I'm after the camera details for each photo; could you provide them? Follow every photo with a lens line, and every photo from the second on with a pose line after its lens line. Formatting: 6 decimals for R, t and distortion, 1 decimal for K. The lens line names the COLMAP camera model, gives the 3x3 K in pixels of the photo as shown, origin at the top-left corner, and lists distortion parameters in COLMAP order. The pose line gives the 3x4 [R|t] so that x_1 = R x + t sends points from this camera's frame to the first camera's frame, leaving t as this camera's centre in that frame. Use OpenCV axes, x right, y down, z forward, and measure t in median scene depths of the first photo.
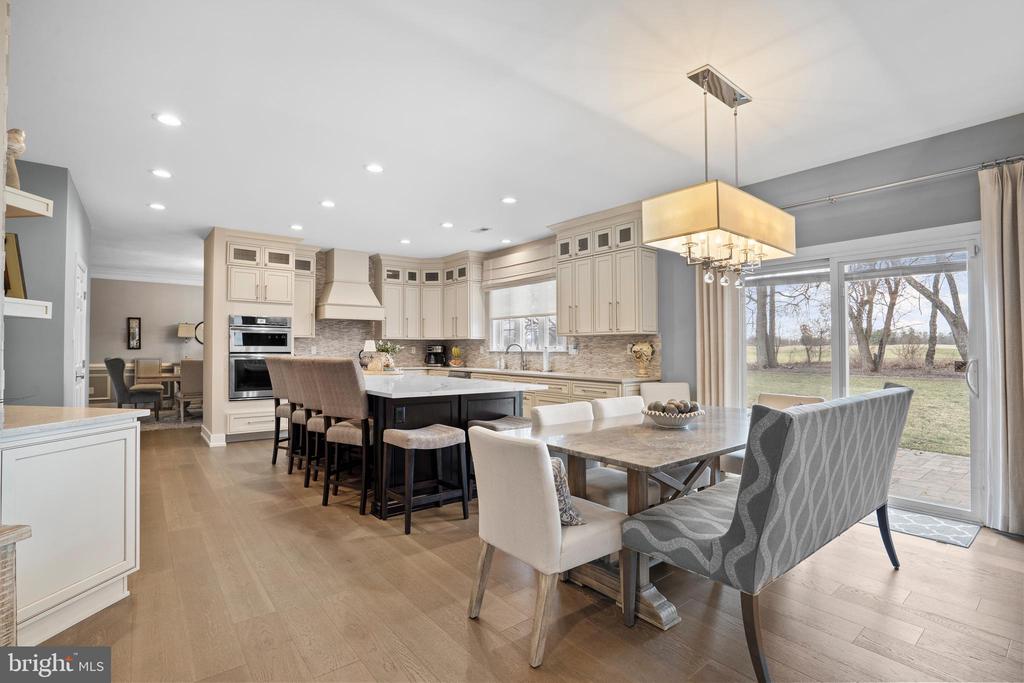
lens RADIAL K [[477.3, 0, 507.7], [0, 477.3, 337.8], [0, 0, 1]] dist [-0.034786, 0.000517]
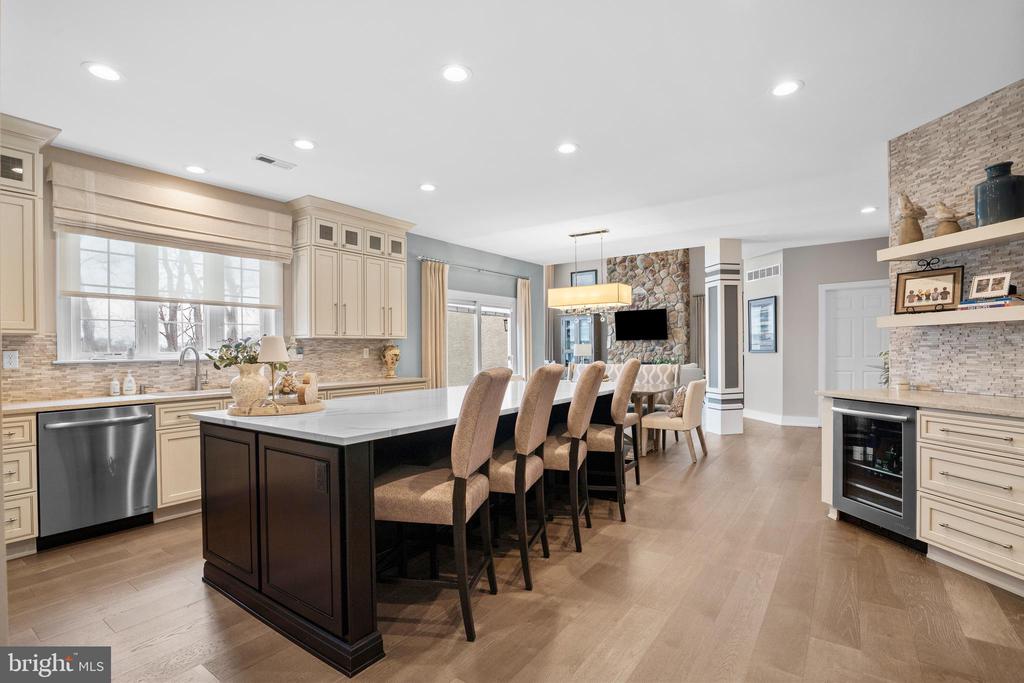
lens RADIAL K [[477.3, 0, 507.7], [0, 477.3, 348.9], [0, 0, 1]] dist [-0.034786, 0.000517]
pose [[-0.272416, 0.005033, 0.962166, -0.777714], [-0.006920, 0.999950, -0.007190, 0.019211], [-0.962155, -0.008617, -0.272367, 0.944315]]
